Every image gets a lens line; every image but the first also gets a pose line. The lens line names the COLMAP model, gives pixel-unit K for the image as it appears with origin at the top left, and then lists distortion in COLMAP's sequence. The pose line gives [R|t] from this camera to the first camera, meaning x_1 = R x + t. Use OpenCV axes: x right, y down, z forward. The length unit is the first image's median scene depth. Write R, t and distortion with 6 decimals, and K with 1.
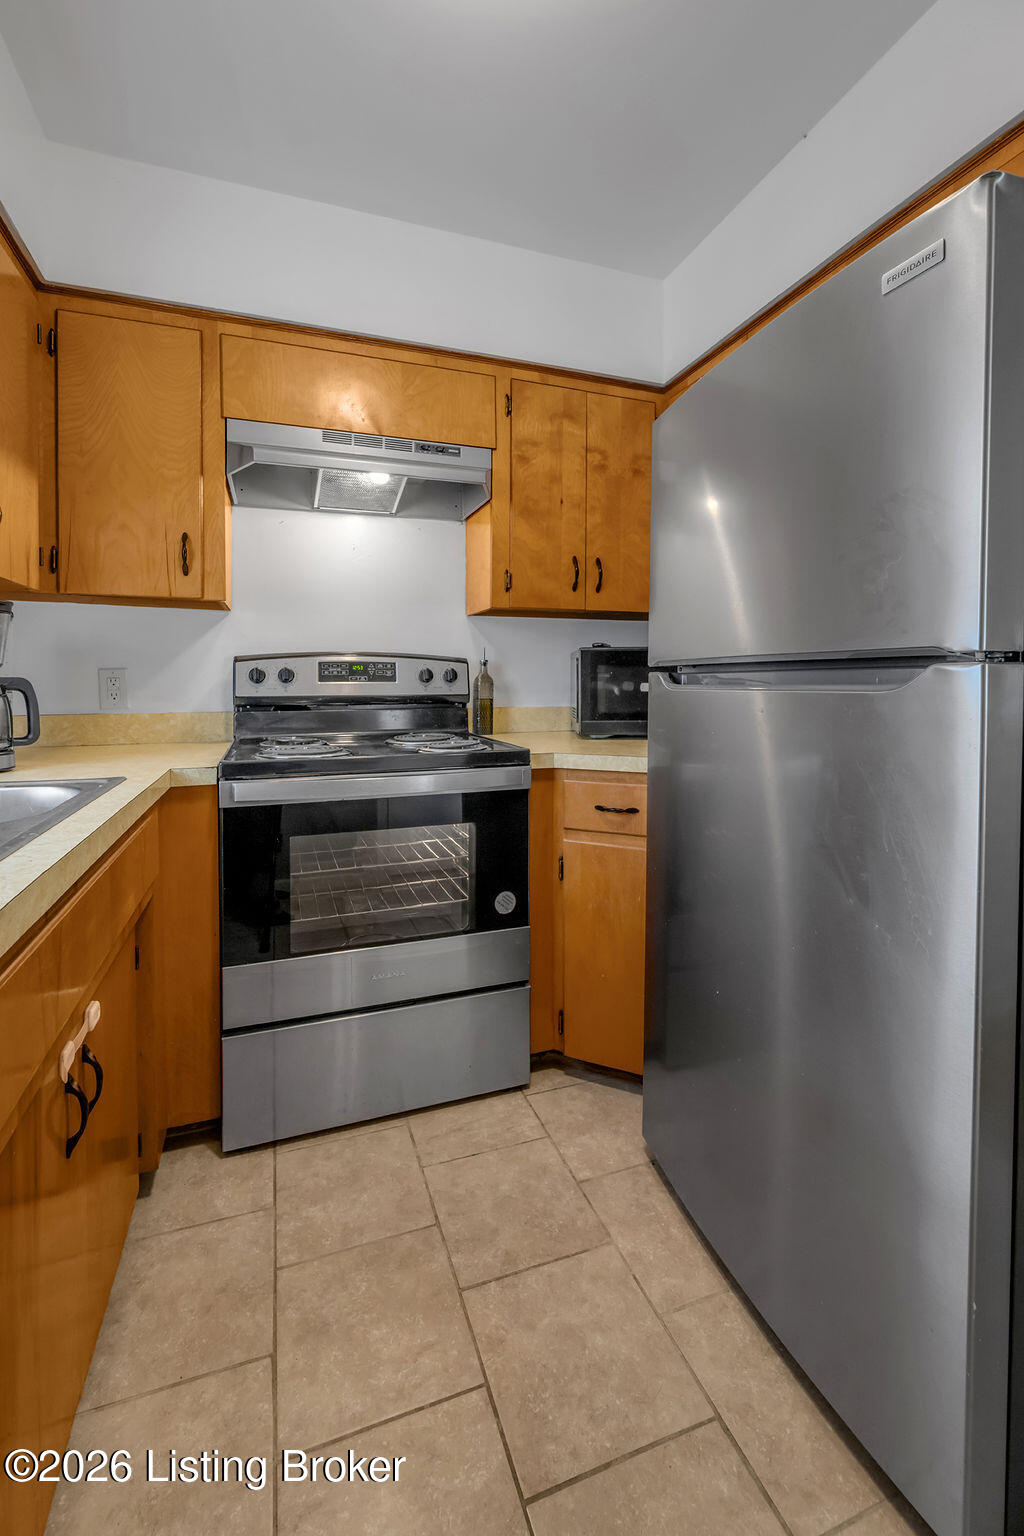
lens RADIAL K [[644.2, 0, 506.7], [0, 644.2, 699.6], [0, 0, 1]] dist [-0.001912, -0.000079]
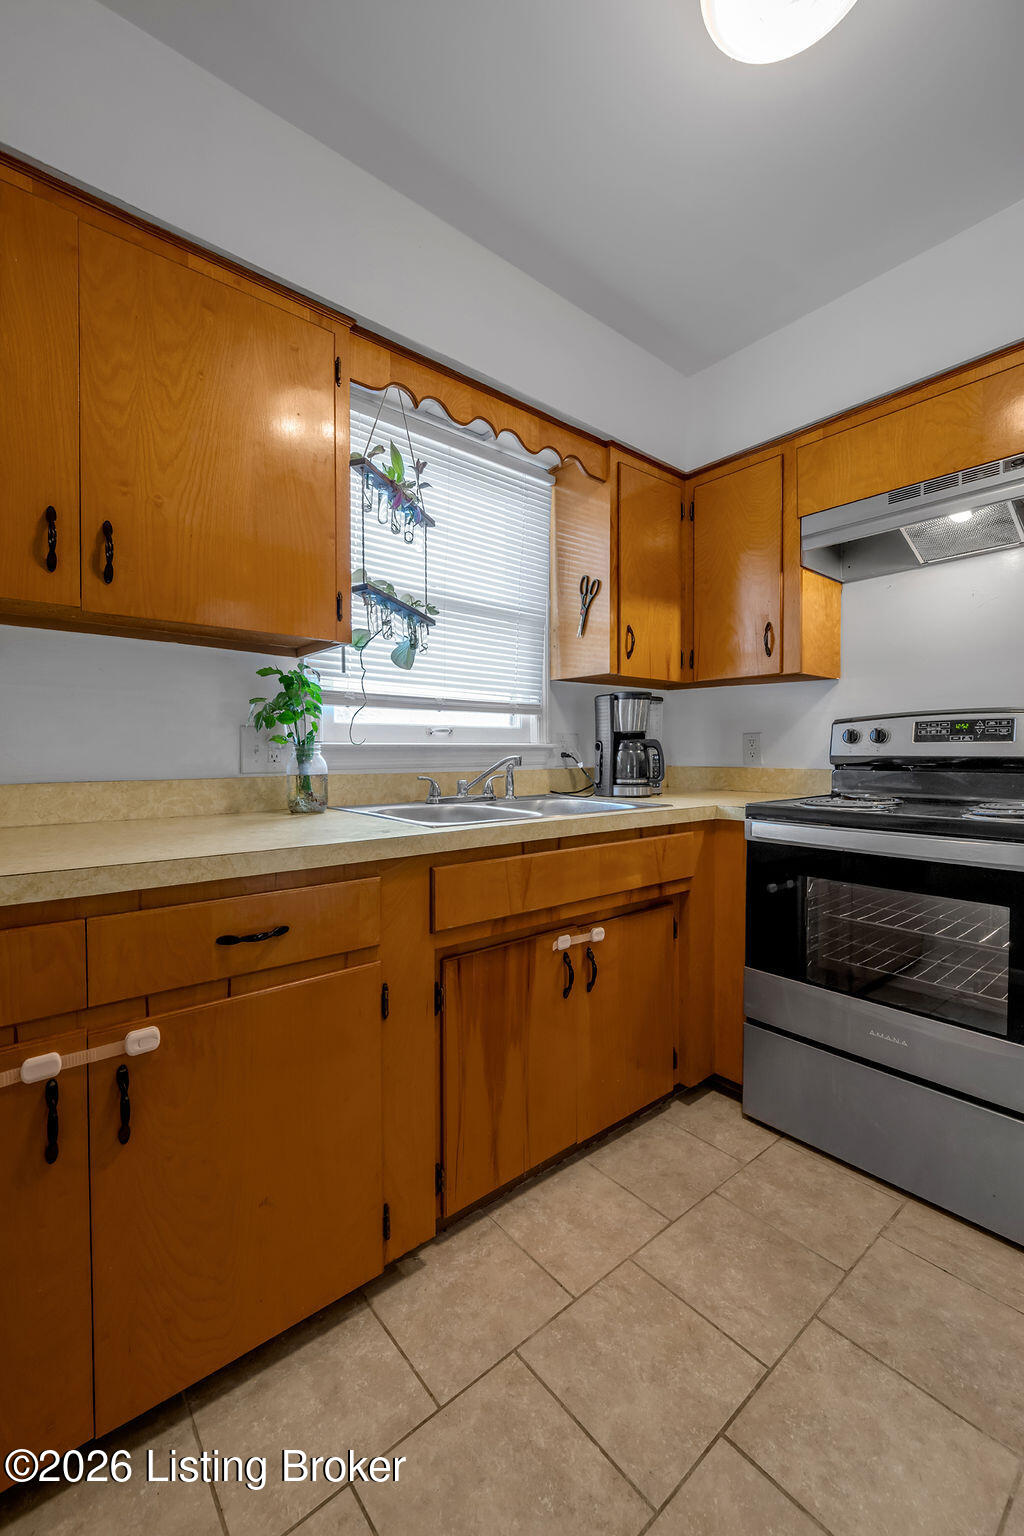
lens RADIAL K [[632.8, 0, 512.0], [0, 632.8, 768.0], [0, 0, 1]] dist [0.000746, 0.000121]
pose [[0.353203, 0.027216, -0.935151, 0.522152], [-0.030021, 0.999392, 0.017746, 0.017659], [0.935065, 0.021806, 0.353805, 0.116680]]
